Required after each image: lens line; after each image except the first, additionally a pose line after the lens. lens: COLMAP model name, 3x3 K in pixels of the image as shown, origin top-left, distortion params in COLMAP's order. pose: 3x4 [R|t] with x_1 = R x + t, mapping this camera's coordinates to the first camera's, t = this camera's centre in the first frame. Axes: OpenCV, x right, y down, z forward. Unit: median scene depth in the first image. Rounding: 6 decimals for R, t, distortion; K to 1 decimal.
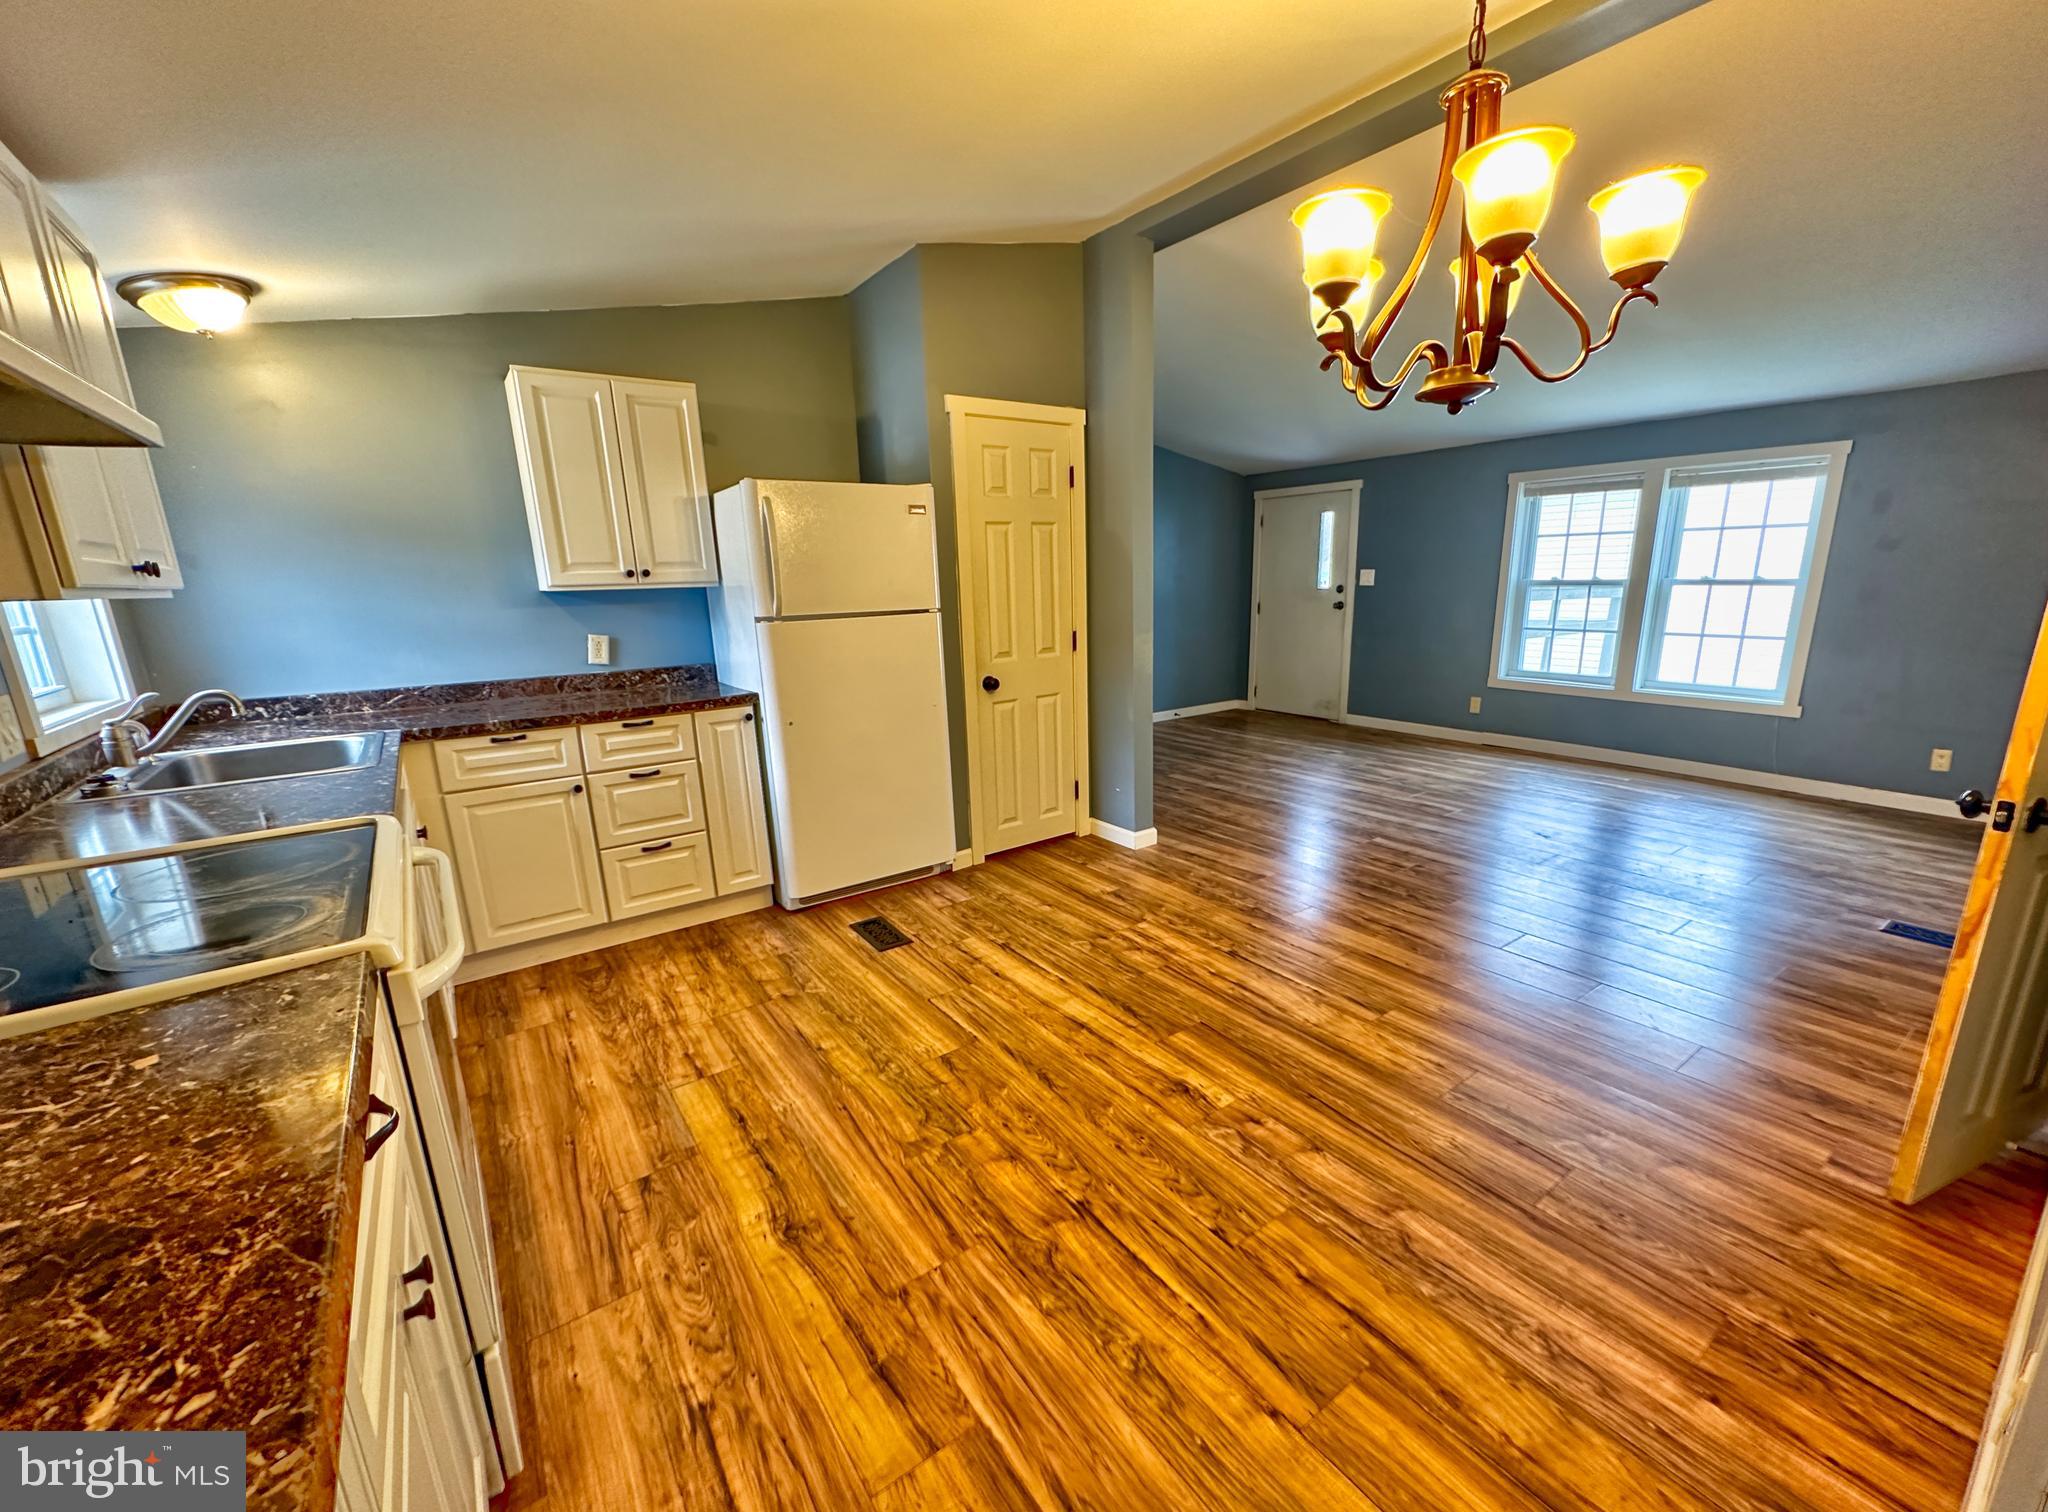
lens RADIAL K [[839.2, 0, 1049.9], [0, 839.2, 783.4], [0, 0, 1]] dist [-0.001691, -0.000068]
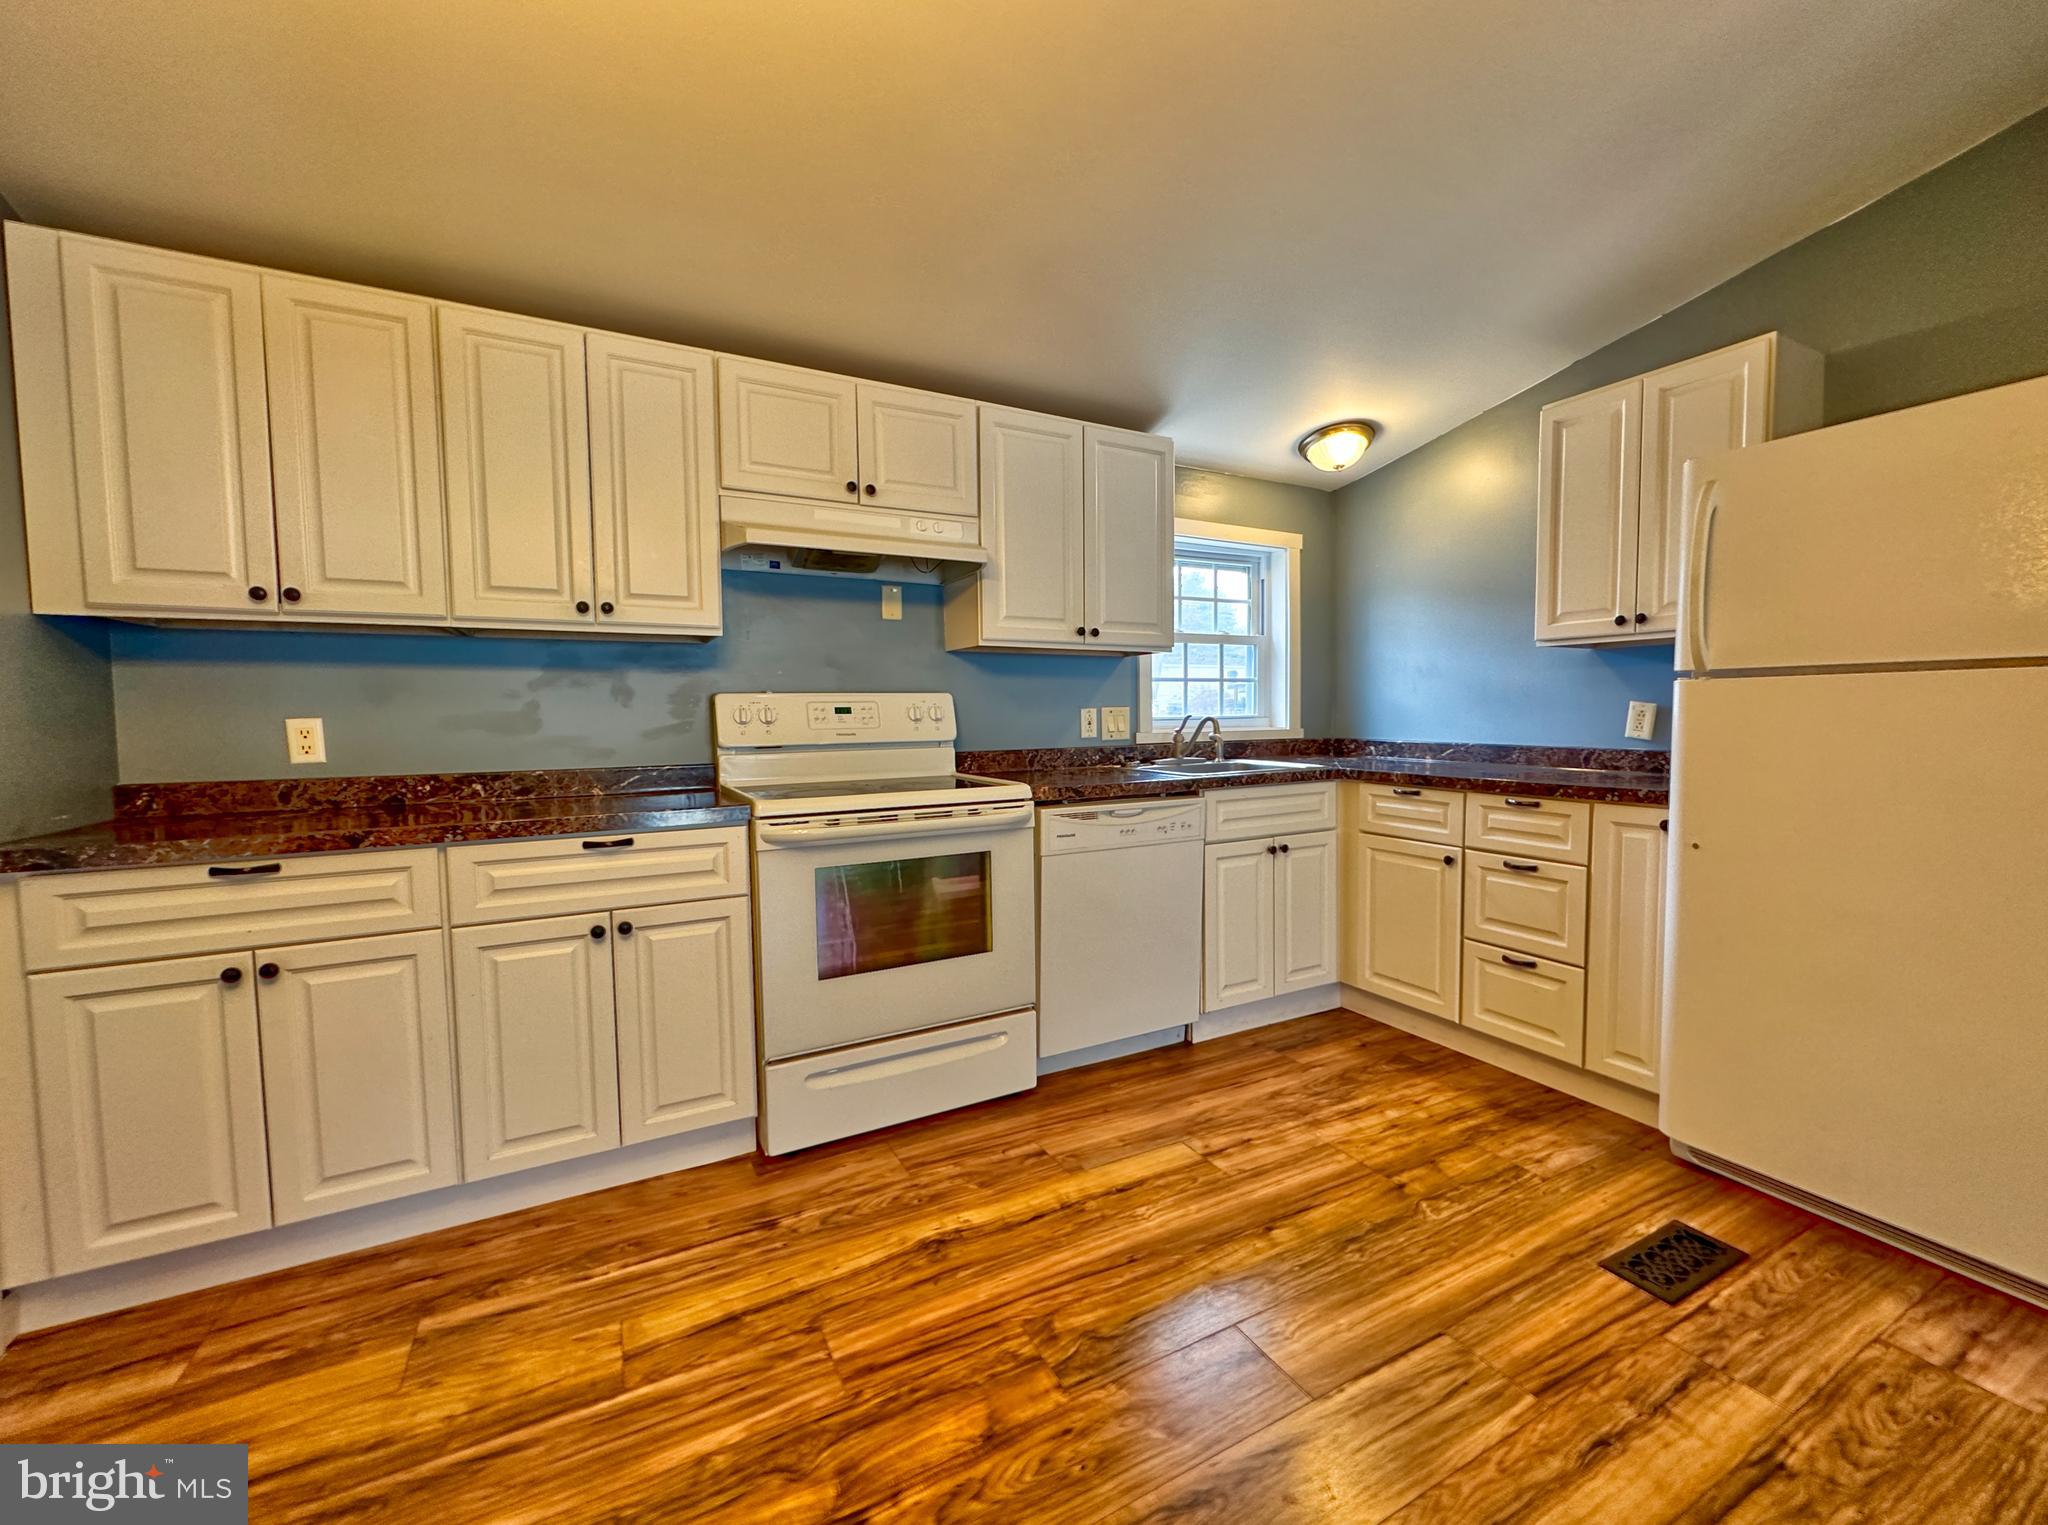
lens RADIAL K [[843.2, 0, 1059.8], [0, 843.2, 764.9], [0, 0, 1]] dist [-0.002490, 0.000156]
pose [[-0.125376, 0.089641, -0.988051, 0.373058], [-0.229470, 0.966284, 0.116784, -0.102867], [0.965207, 0.241370, -0.100579, 0.669268]]
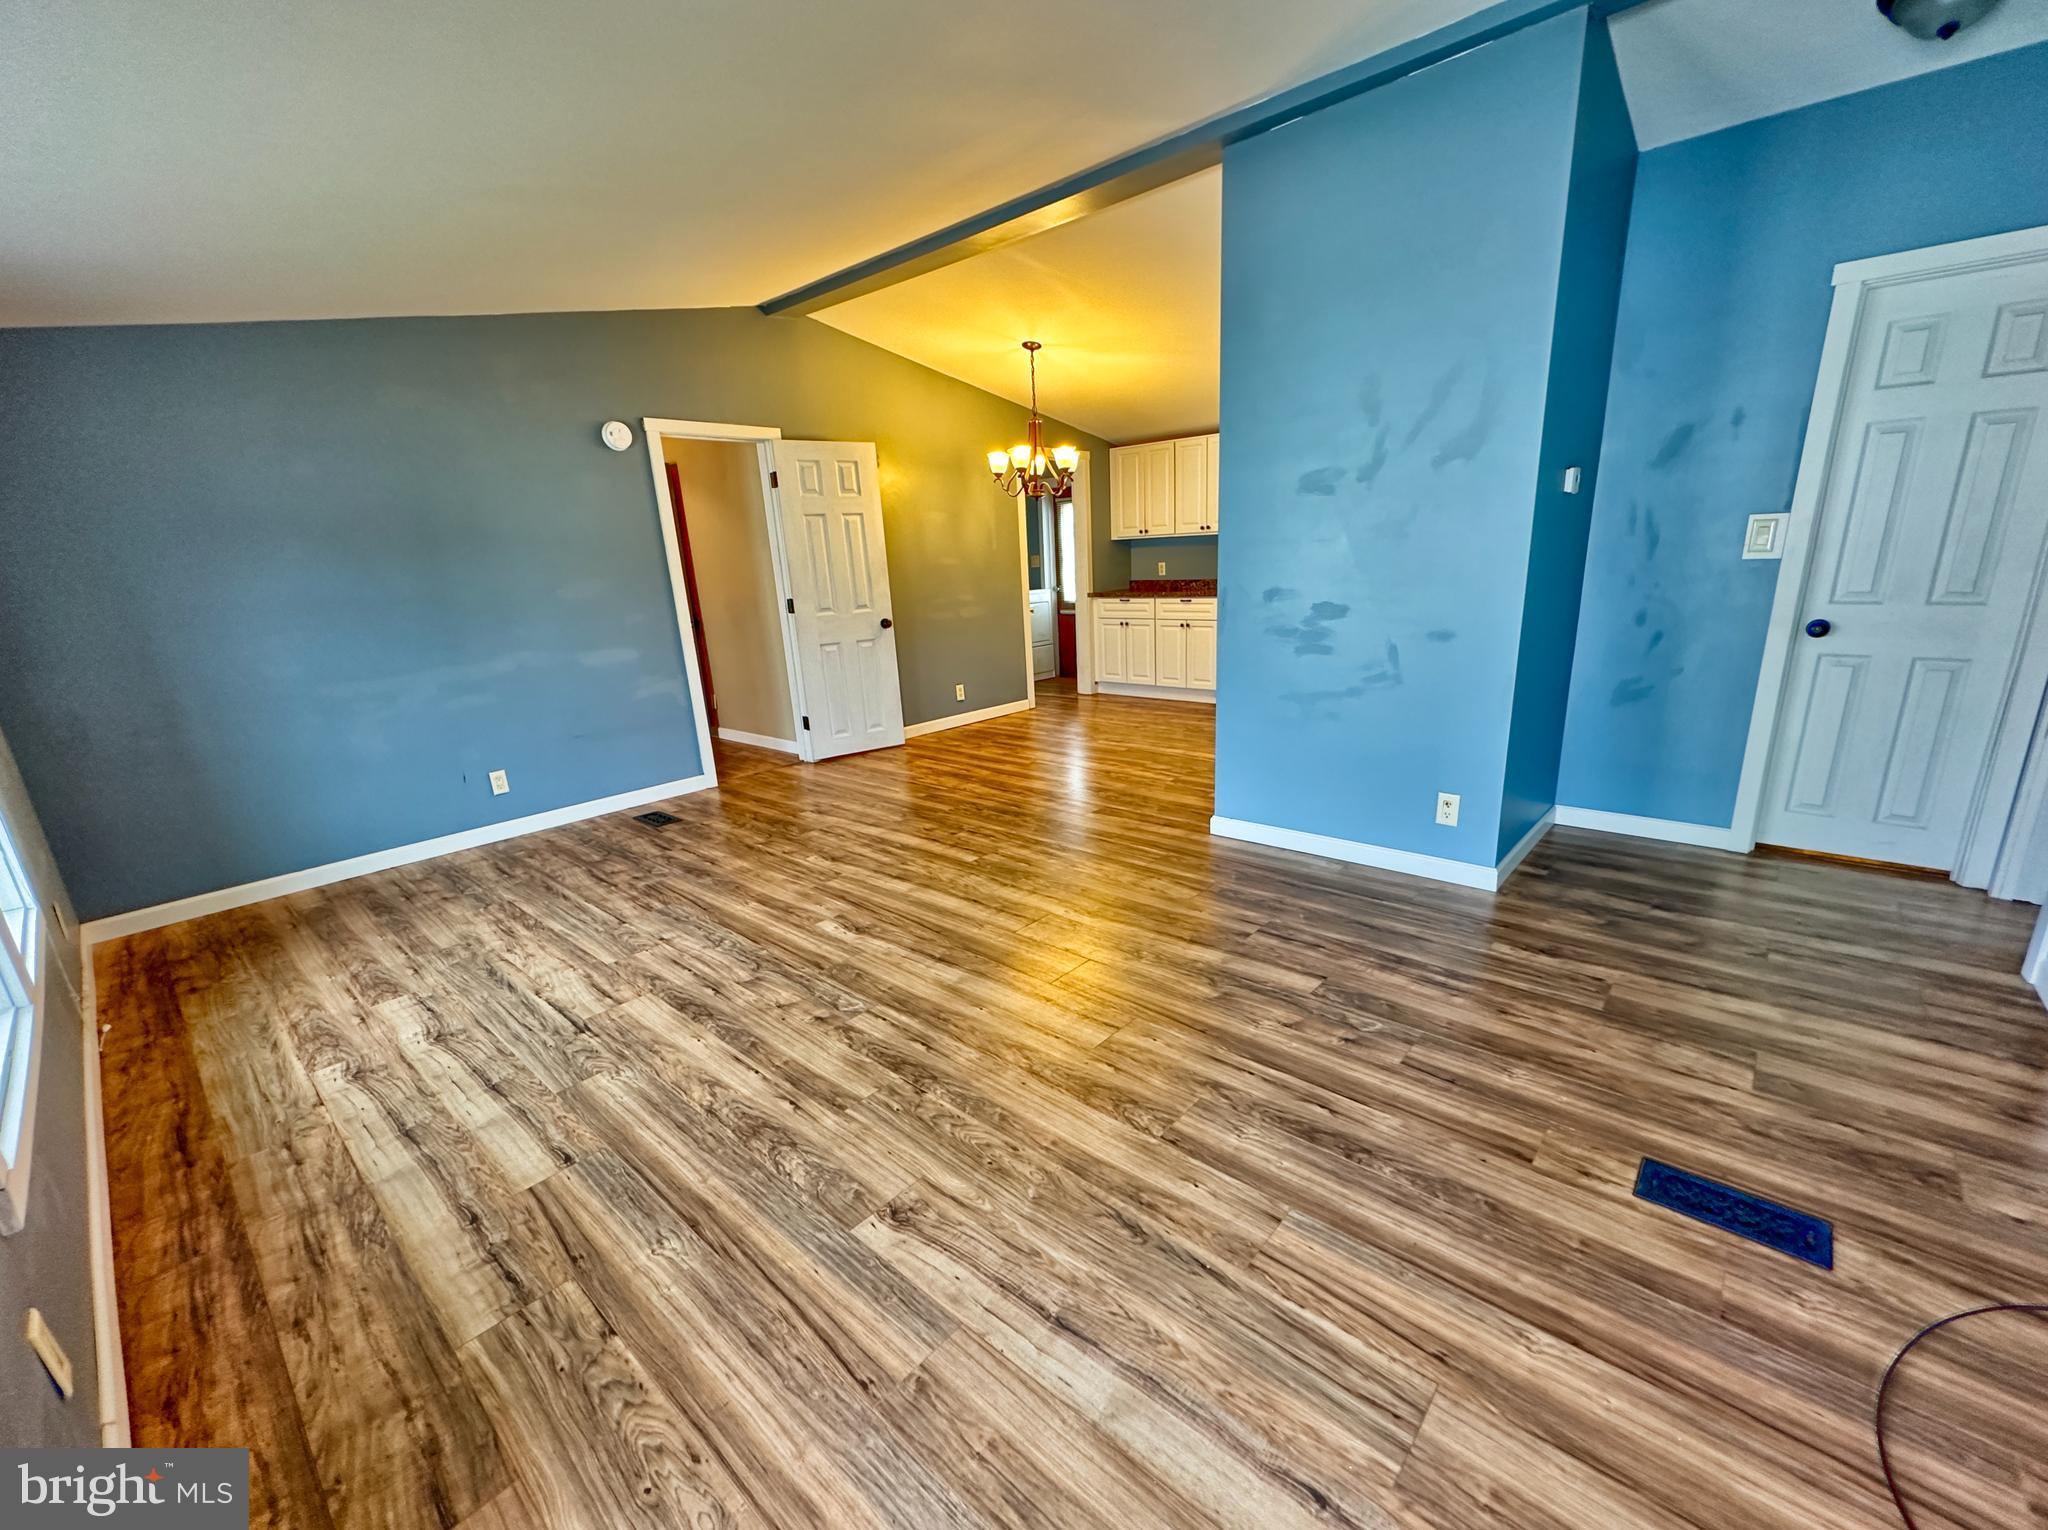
lens RADIAL K [[839.2, 0, 1038.4], [0, 839.2, 801.2], [0, 0, 1]] dist [0.001975, -0.000436]
pose [[-0.975098, 0.127802, -0.181248, 0.672604], [0.017543, 0.859150, 0.511424, -0.611570], [0.221080, 0.495509, -0.839997, 2.435858]]
